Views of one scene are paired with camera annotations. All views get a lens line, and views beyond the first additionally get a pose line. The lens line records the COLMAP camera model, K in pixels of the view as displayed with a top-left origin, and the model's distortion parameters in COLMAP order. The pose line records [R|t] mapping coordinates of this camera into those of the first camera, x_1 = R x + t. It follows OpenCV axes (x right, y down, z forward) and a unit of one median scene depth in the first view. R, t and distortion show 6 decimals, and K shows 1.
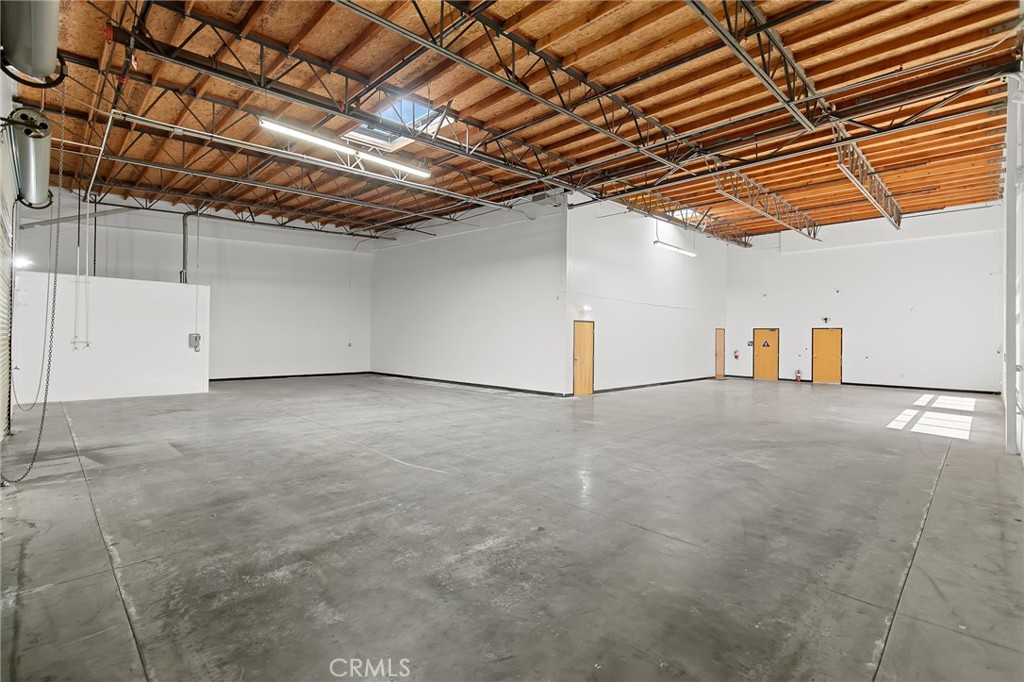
lens RADIAL K [[468.0, 0, 512.0], [0, 468.0, 341.0], [0, 0, 1]] dist [0.007646, -0.000114]
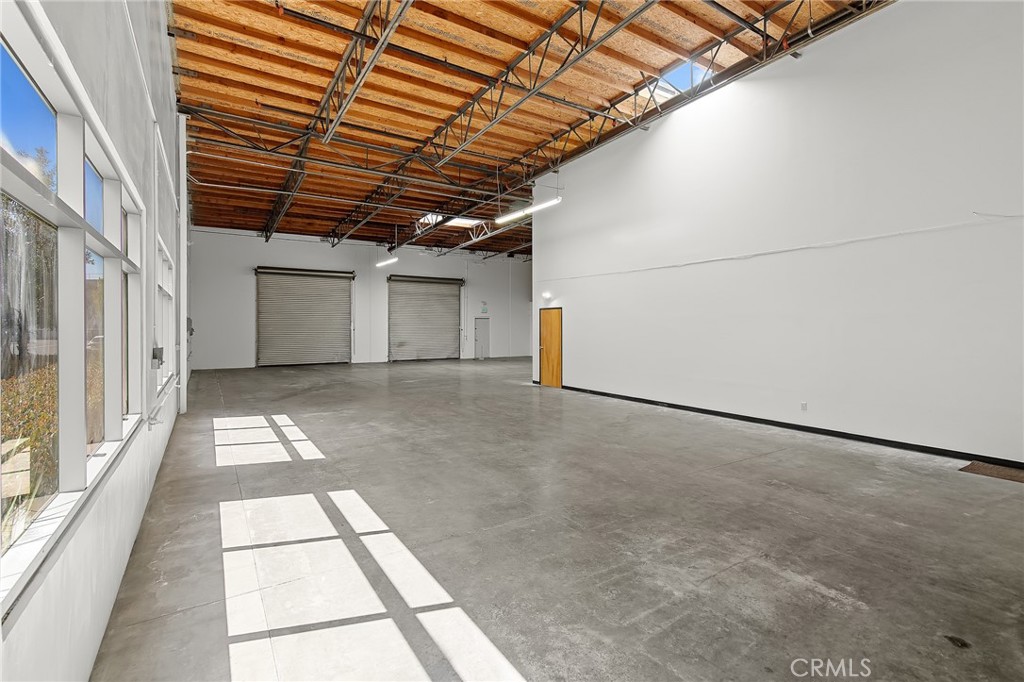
lens RADIAL K [[475.8, 0, 524.5], [0, 475.8, 326.2], [0, 0, 1]] dist [0.008799, -0.000492]
pose [[-0.201969, -0.011285, -0.979327, 1.338260], [-0.007629, 0.999921, -0.009949, 0.004215], [0.979362, 0.005462, -0.202039, 1.381839]]
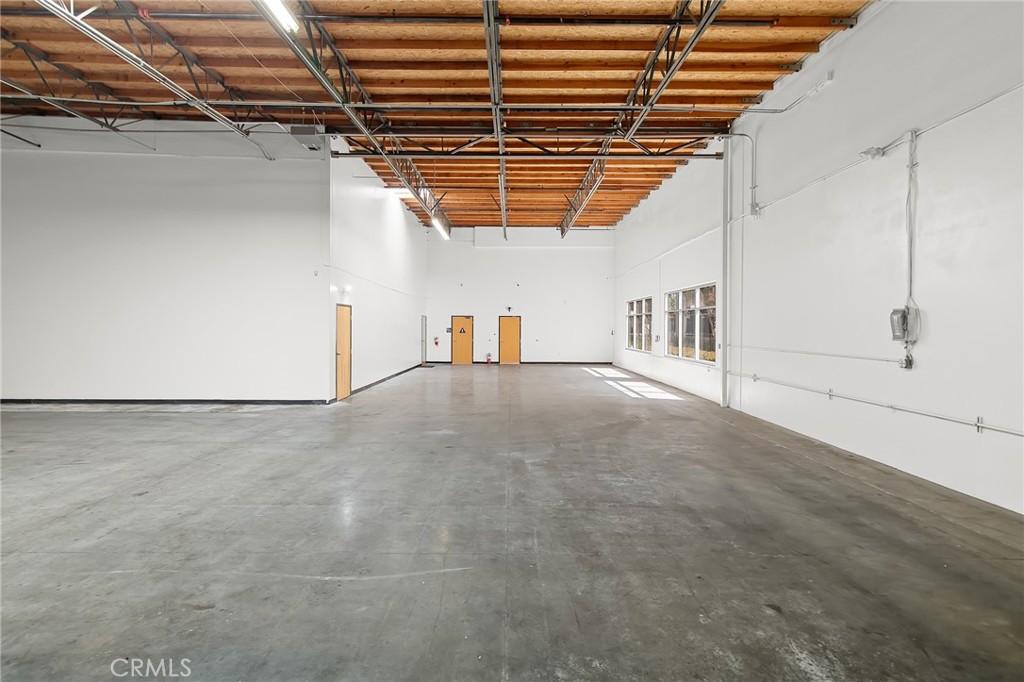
lens RADIAL K [[474.7, 0, 511.6], [0, 474.7, 333.8], [0, 0, 1]] dist [0.008753, 0.000070]
pose [[0.712198, -0.018138, 0.701744, -0.251725], [0.008489, 0.999816, 0.017226, -0.006670], [-0.701927, -0.006311, 0.712221, 0.277313]]
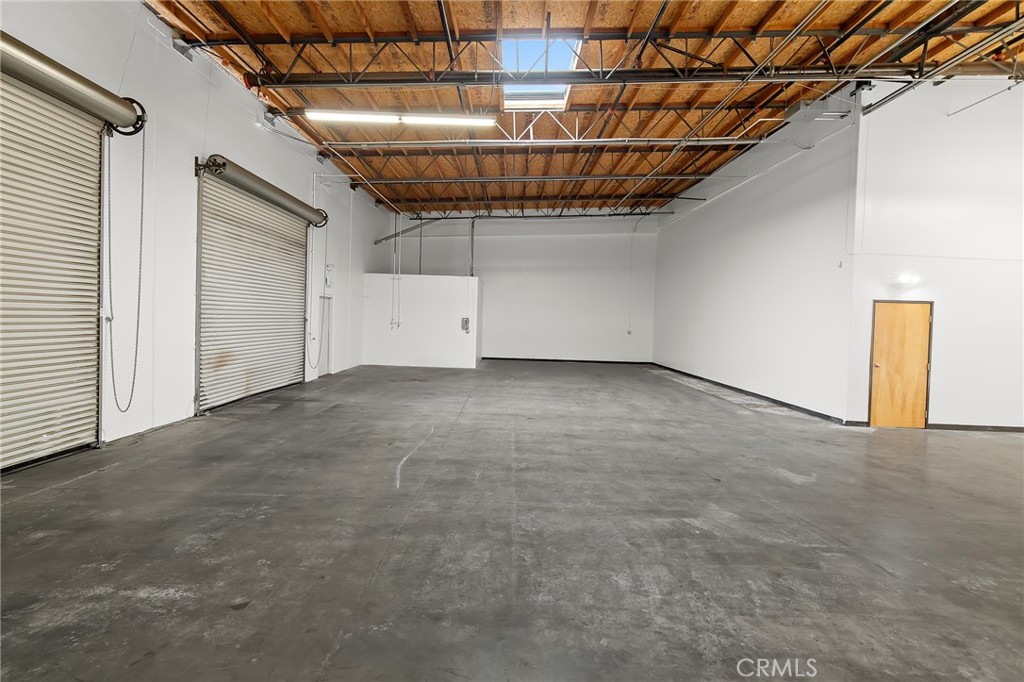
lens RADIAL K [[466.7, 0, 507.6], [0, 466.7, 335.0], [0, 0, 1]] dist [0.008371, -0.000540]
pose [[0.697681, 0.034116, -0.715595, 0.279556], [-0.026406, 0.999411, 0.021901, -0.000842], [0.715921, 0.003616, 0.698172, 0.289887]]
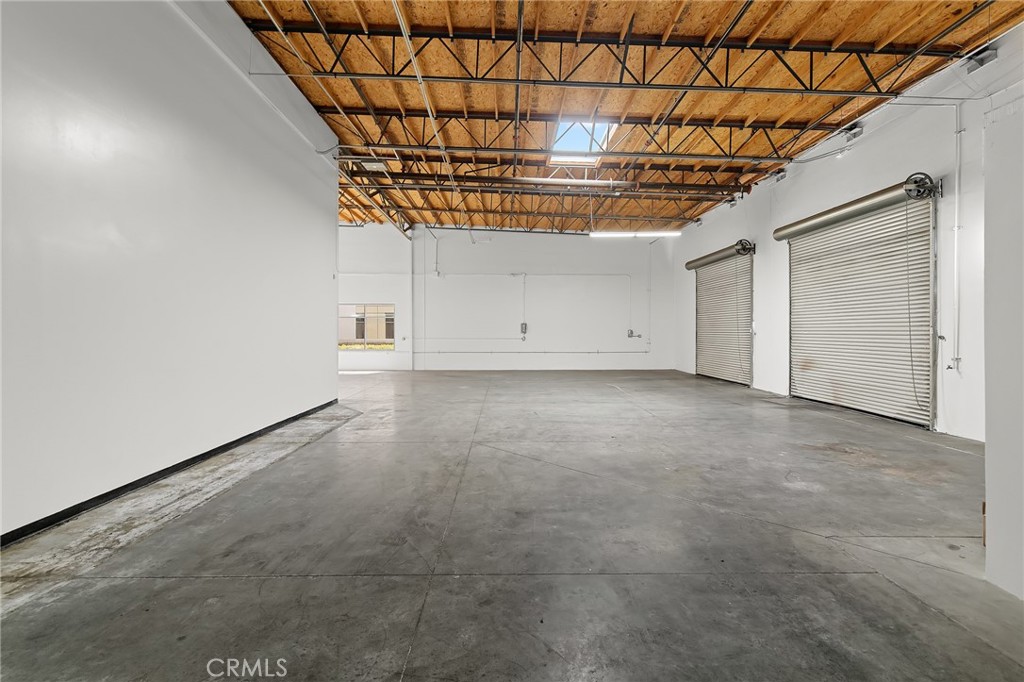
lens RADIAL K [[466.7, 0, 507.6], [0, 466.7, 335.0], [0, 0, 1]] dist [0.008371, -0.000540]
pose [[-0.710012, -0.016785, 0.703989, -0.752127], [-0.000304, 0.999723, 0.023530, -0.018648], [-0.704189, 0.016492, -0.709821, 1.564980]]
